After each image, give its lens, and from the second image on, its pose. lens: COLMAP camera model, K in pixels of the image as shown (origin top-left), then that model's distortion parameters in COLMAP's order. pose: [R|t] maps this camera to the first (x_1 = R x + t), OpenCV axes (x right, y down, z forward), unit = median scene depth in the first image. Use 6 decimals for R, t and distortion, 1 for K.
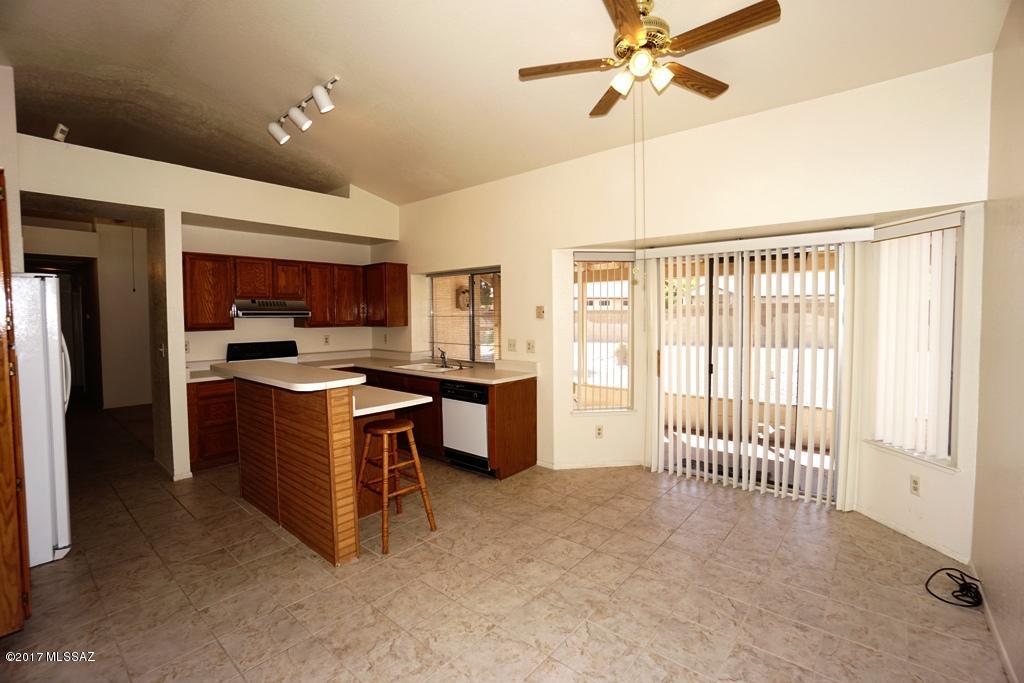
lens RADIAL K [[451.9, 0, 514.0], [0, 451.9, 333.6], [0, 0, 1]] dist [-0.064971, 0.022628]
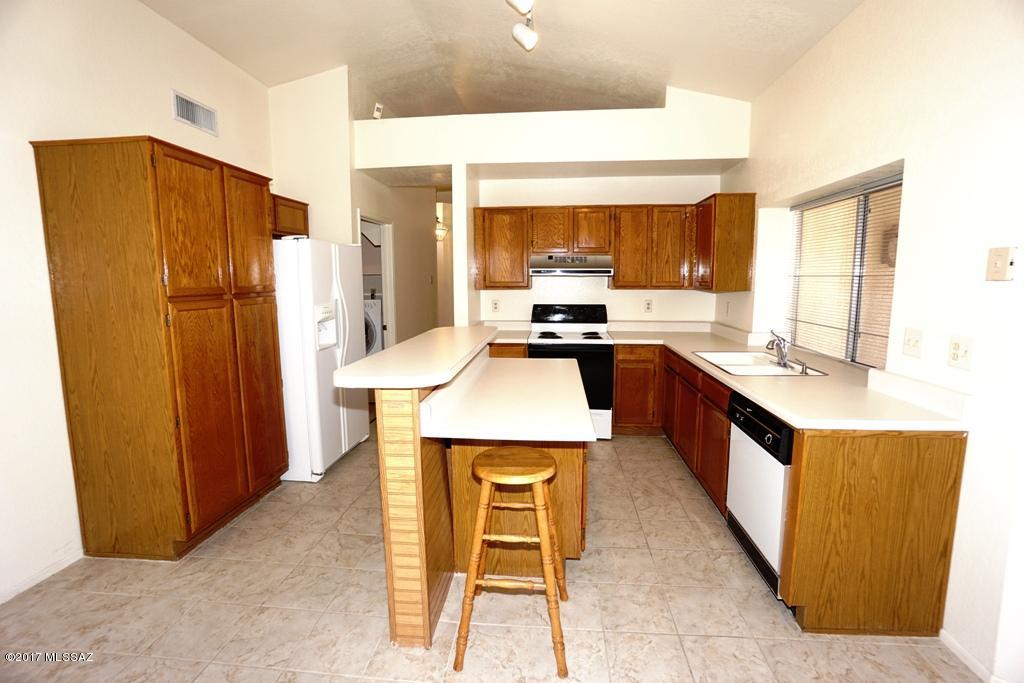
lens RADIAL K [[451.9, 0, 514.0], [0, 451.9, 333.6], [0, 0, 1]] dist [-0.064971, 0.022628]
pose [[0.572277, 0.103999, -0.813439, 0.134502], [-0.033825, 0.994075, 0.103296, -0.015345], [0.819362, -0.031599, 0.572405, 0.520294]]
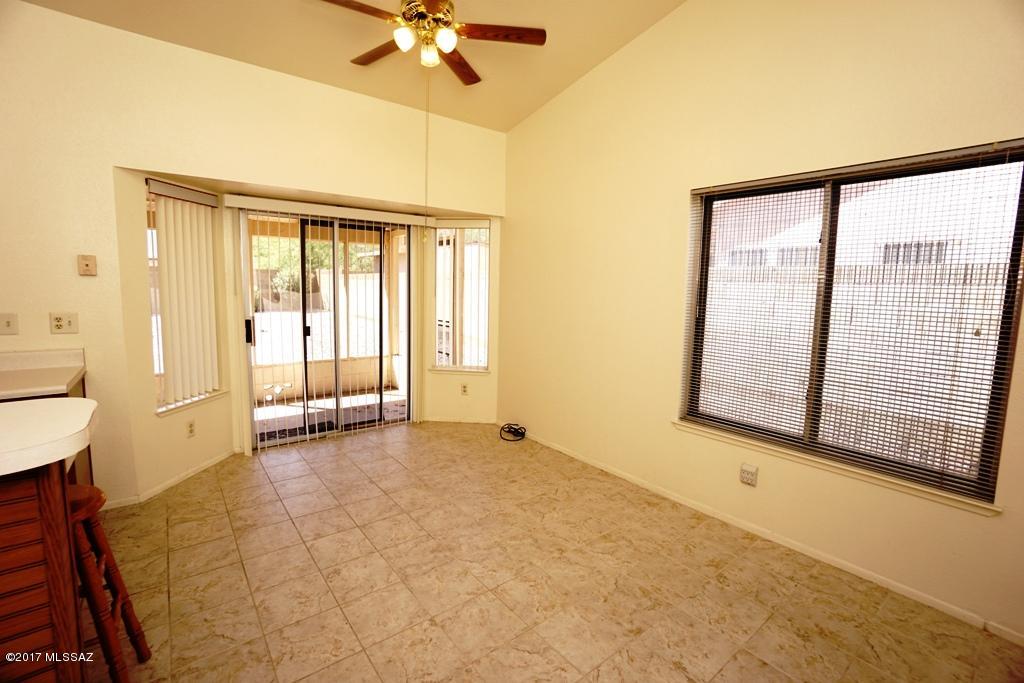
lens RADIAL K [[451.9, 0, 514.0], [0, 451.9, 333.6], [0, 0, 1]] dist [-0.064971, 0.022628]
pose [[0.194132, -0.092657, 0.976590, -0.449903], [0.012697, 0.995683, 0.091944, -0.002257], [-0.980893, -0.005449, 0.194471, 0.352241]]
